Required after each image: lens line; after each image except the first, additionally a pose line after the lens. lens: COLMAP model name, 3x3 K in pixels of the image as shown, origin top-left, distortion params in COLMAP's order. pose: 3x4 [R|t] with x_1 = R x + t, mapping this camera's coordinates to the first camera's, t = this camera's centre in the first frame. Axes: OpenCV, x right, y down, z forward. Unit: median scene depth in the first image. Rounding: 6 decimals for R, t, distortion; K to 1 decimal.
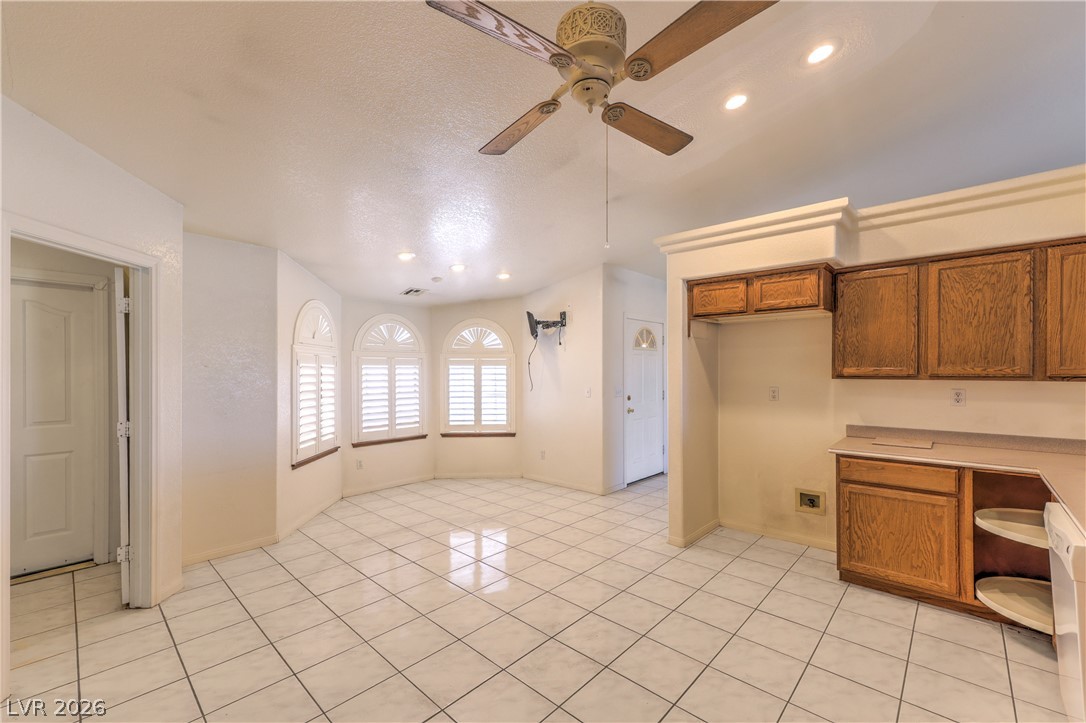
lens RADIAL K [[444.5, 0, 545.1], [0, 444.5, 368.9], [0, 0, 1]] dist [0.007685, -0.000263]
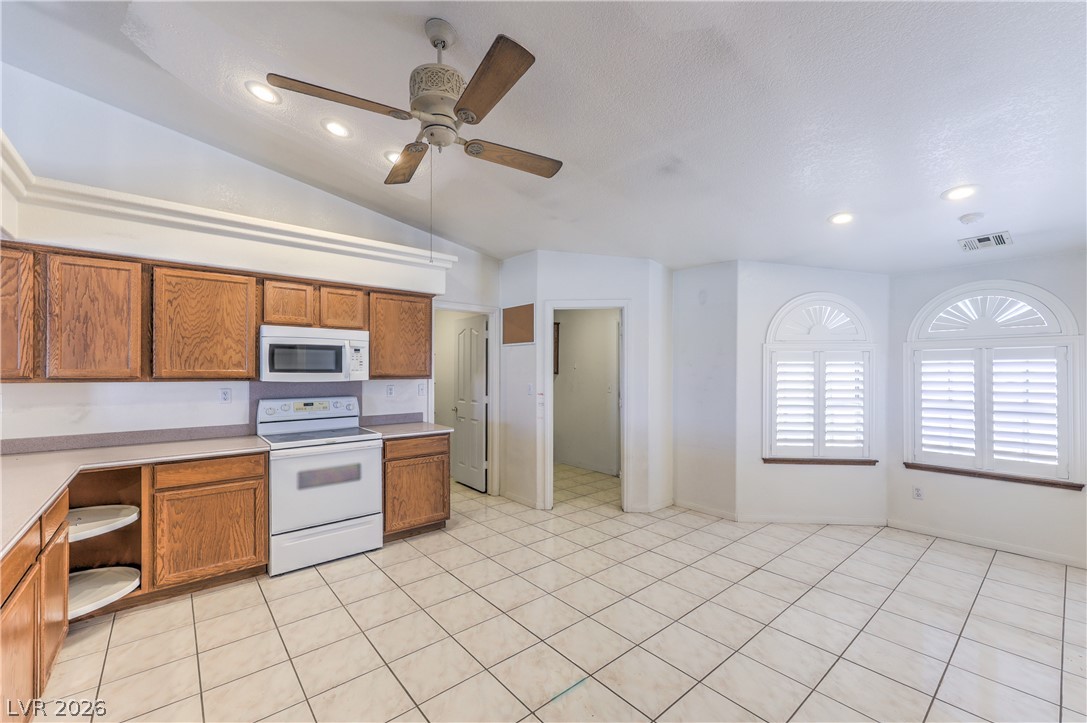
lens RADIAL K [[444.9, 0, 541.3], [0, 444.9, 370.9], [0, 0, 1]] dist [0.007685, -0.000263]
pose [[-0.123772, 0.005708, -0.992294, 0.534461], [0.007247, 0.999962, 0.004848, 0.000285], [0.992284, -0.006591, -0.123809, 0.608944]]
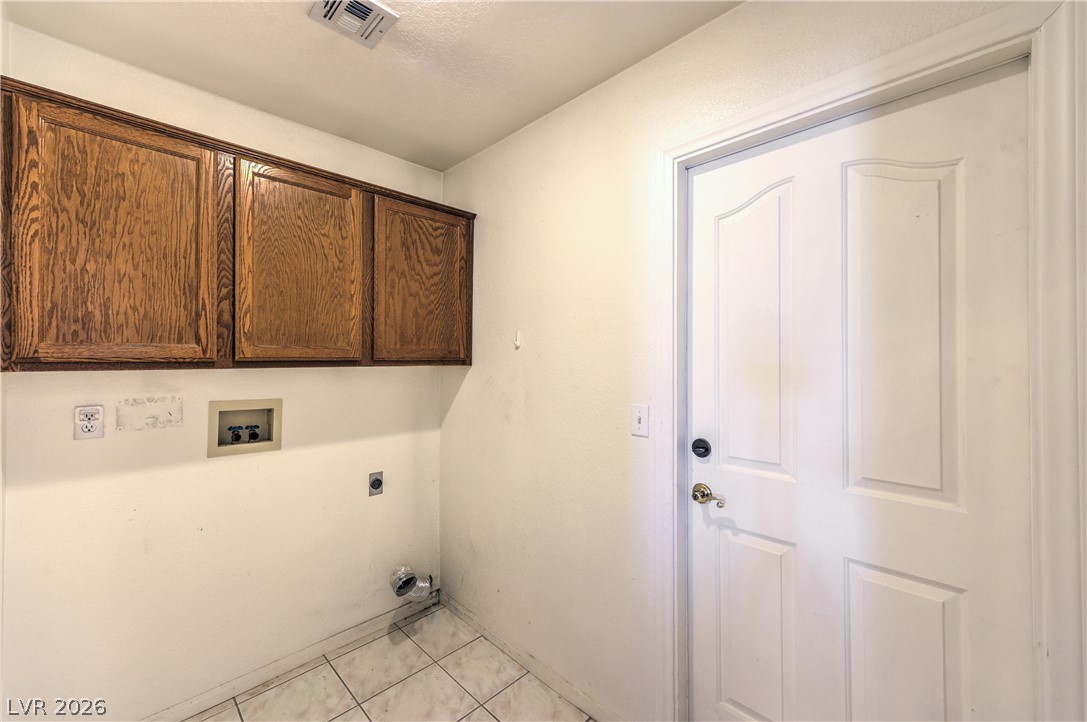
lens RADIAL K [[444.9, 0, 539.9], [0, 444.9, 362.1], [0, 0, 1]] dist [0.007685, -0.000263]
pose [[-0.049919, -0.001490, -0.998752, -0.585868], [0.009908, 0.999949, -0.001987, 0.015995], [0.998704, -0.009995, -0.049902, 0.582833]]
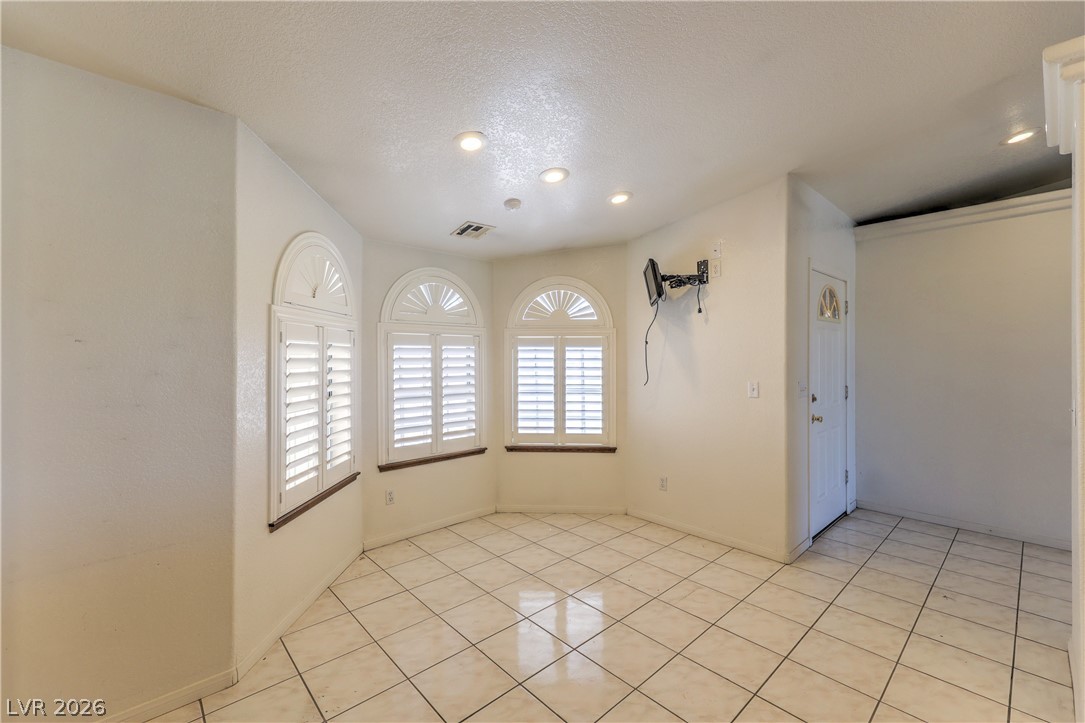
lens RADIAL K [[444.1, 0, 535.5], [0, 444.1, 354.9], [0, 0, 1]] dist [0.007685, -0.000263]
pose [[0.996811, 0.001279, -0.079787, -0.146162], [-0.001192, 0.999999, 0.001134, 0.004904], [0.079788, -0.001035, 0.996811, 0.353606]]
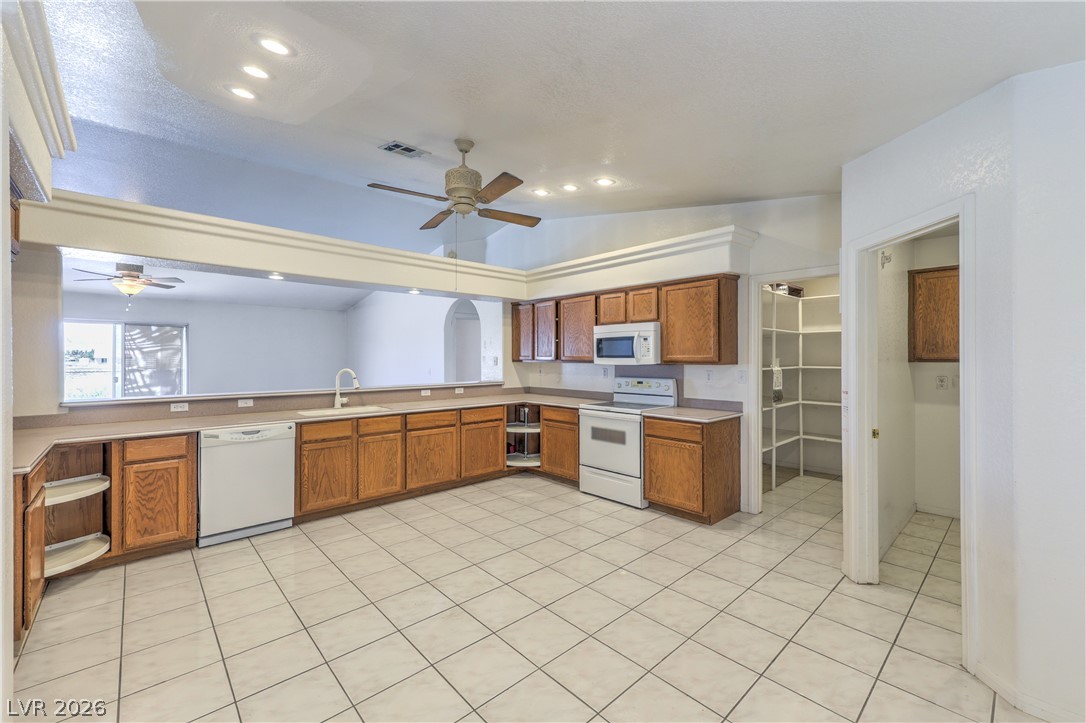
lens RADIAL K [[444.5, 0, 544.2], [0, 444.5, 358.4], [0, 0, 1]] dist [0.007685, -0.000263]
pose [[-0.996698, 0.003294, 0.081136, -0.164707], [0.002643, 0.999963, -0.008136, 0.014982], [-0.081160, -0.007894, -0.996670, 1.221726]]
